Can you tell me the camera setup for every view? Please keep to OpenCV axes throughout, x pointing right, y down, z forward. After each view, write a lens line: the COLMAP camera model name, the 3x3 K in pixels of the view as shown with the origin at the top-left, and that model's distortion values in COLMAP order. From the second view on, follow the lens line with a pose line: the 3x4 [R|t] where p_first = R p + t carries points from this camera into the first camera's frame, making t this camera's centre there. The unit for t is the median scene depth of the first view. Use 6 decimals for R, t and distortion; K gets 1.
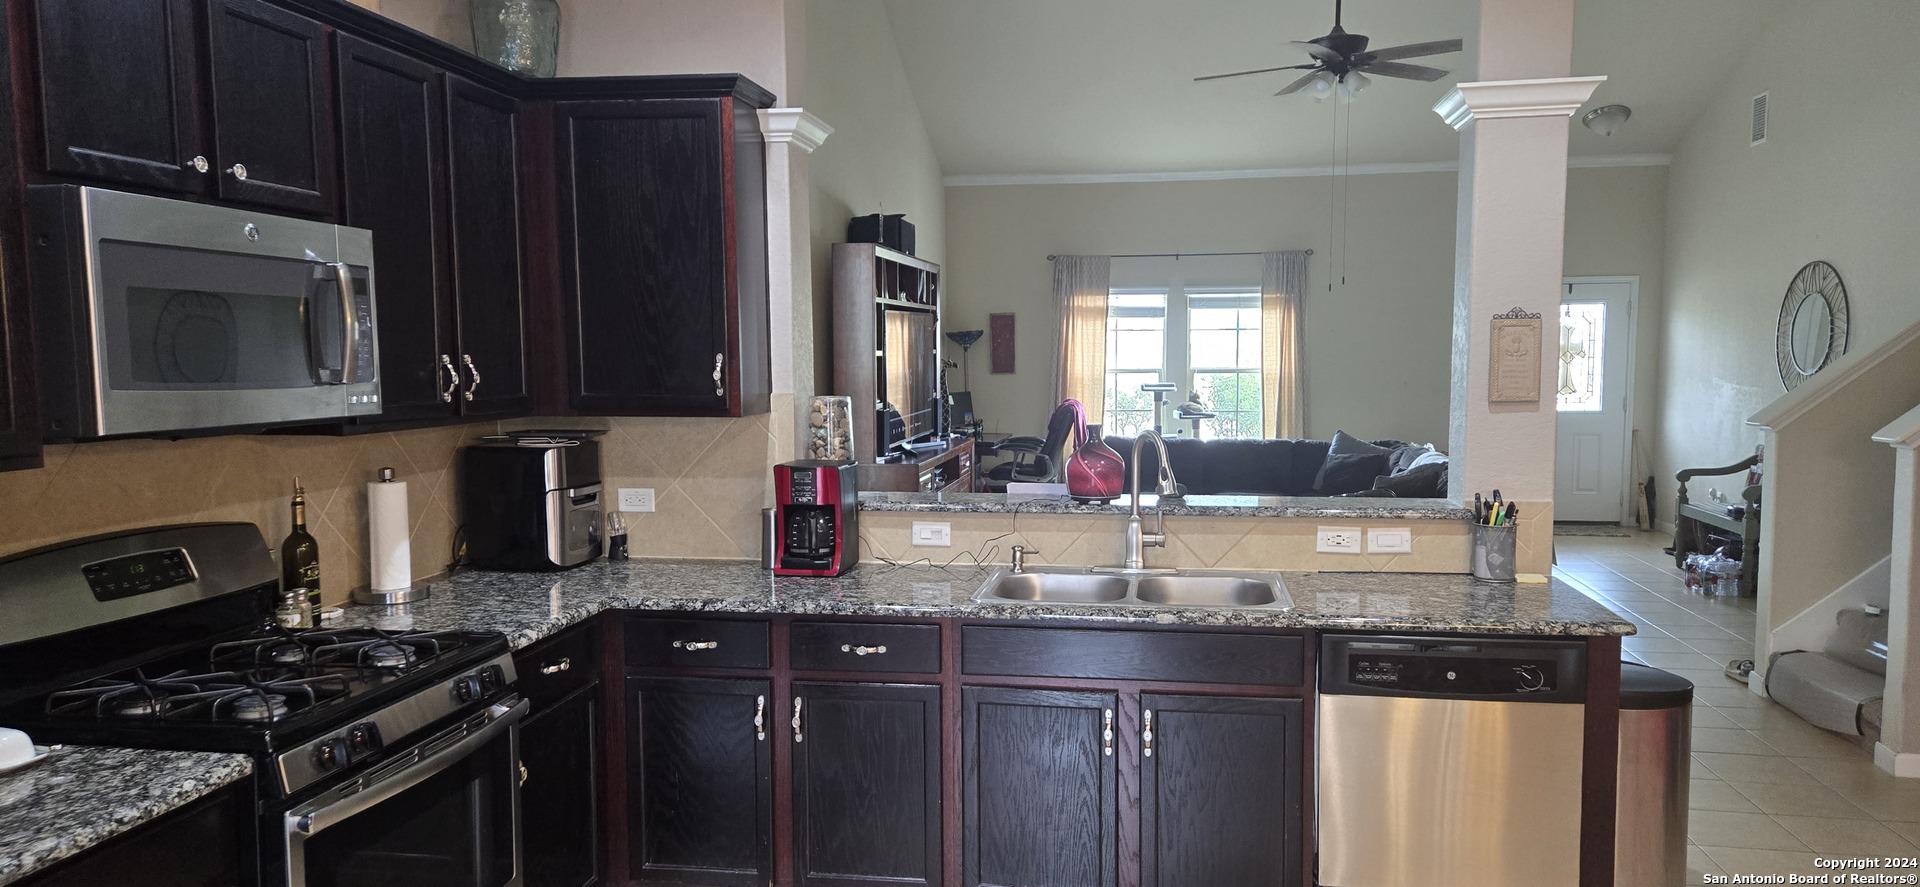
lens RADIAL K [[1266.4, 0, 961.4], [0, 1266.4, 454.7], [0, 0, 1]] dist [0.000998, -0.002029]
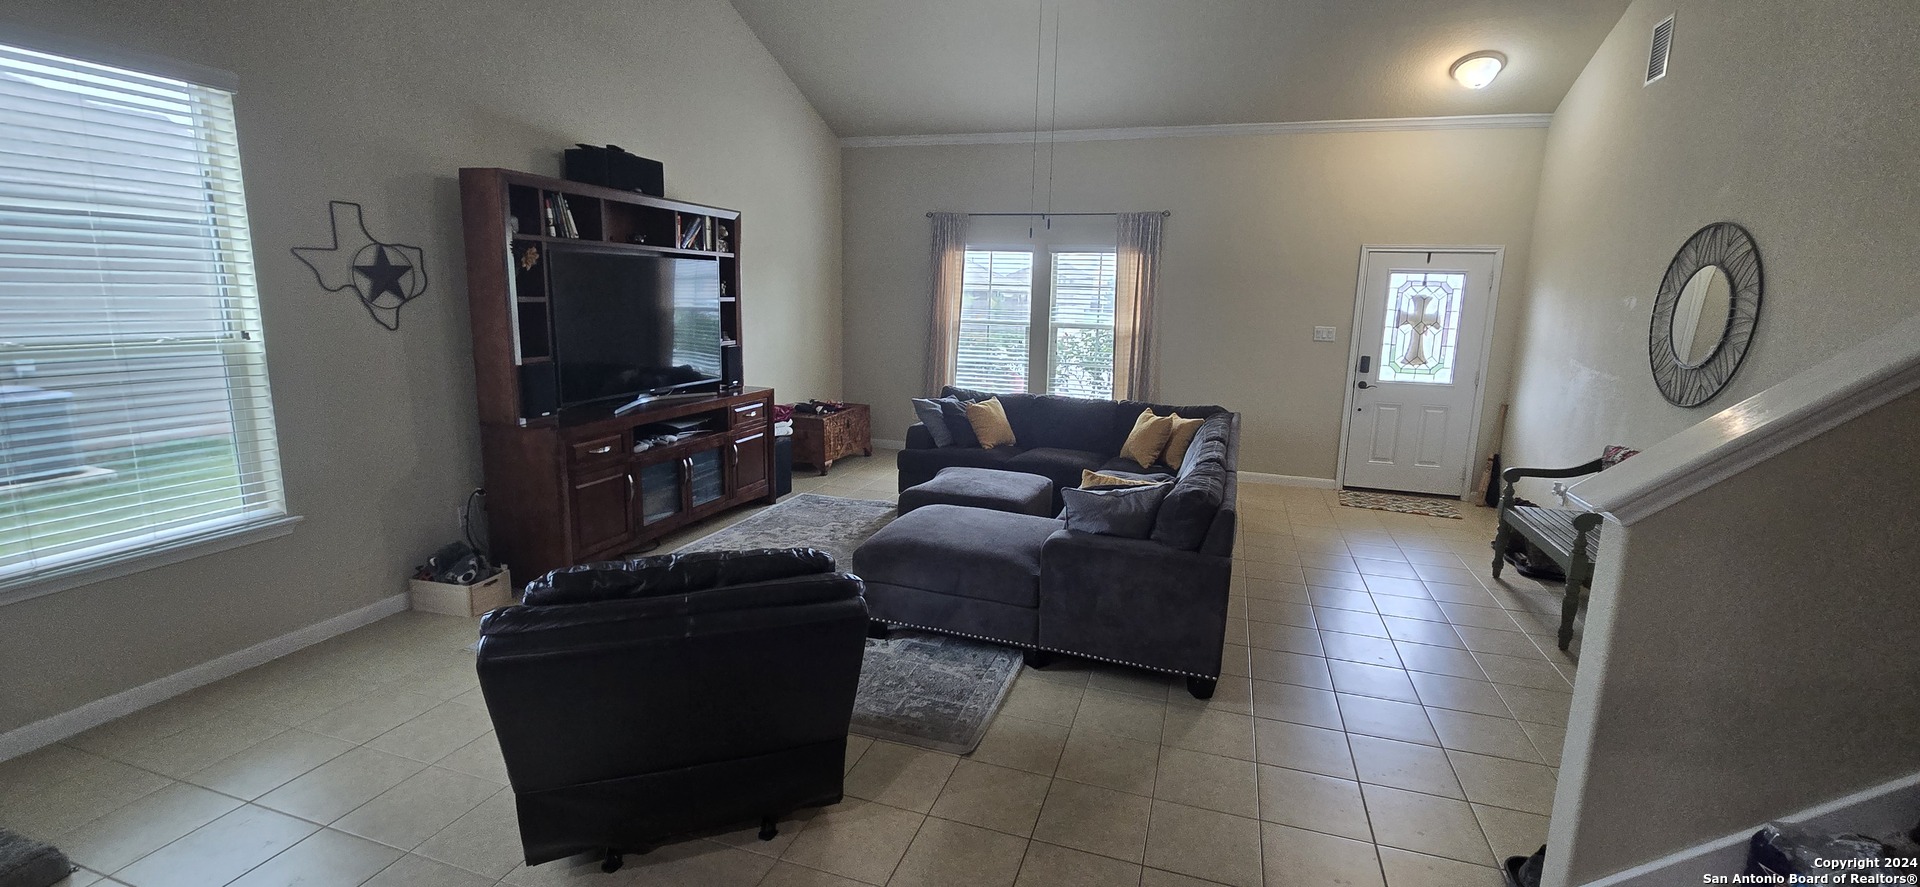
lens RADIAL K [[790.2, 0, 965.6], [0, 790.2, 434.1], [0, 0, 1]] dist [0.000076, 0.000152]
pose [[0.987374, 0.061197, -0.146107, 0.247494], [-0.047287, 0.994175, 0.096849, -0.041001], [0.151183, -0.088717, 0.984517, 0.368028]]
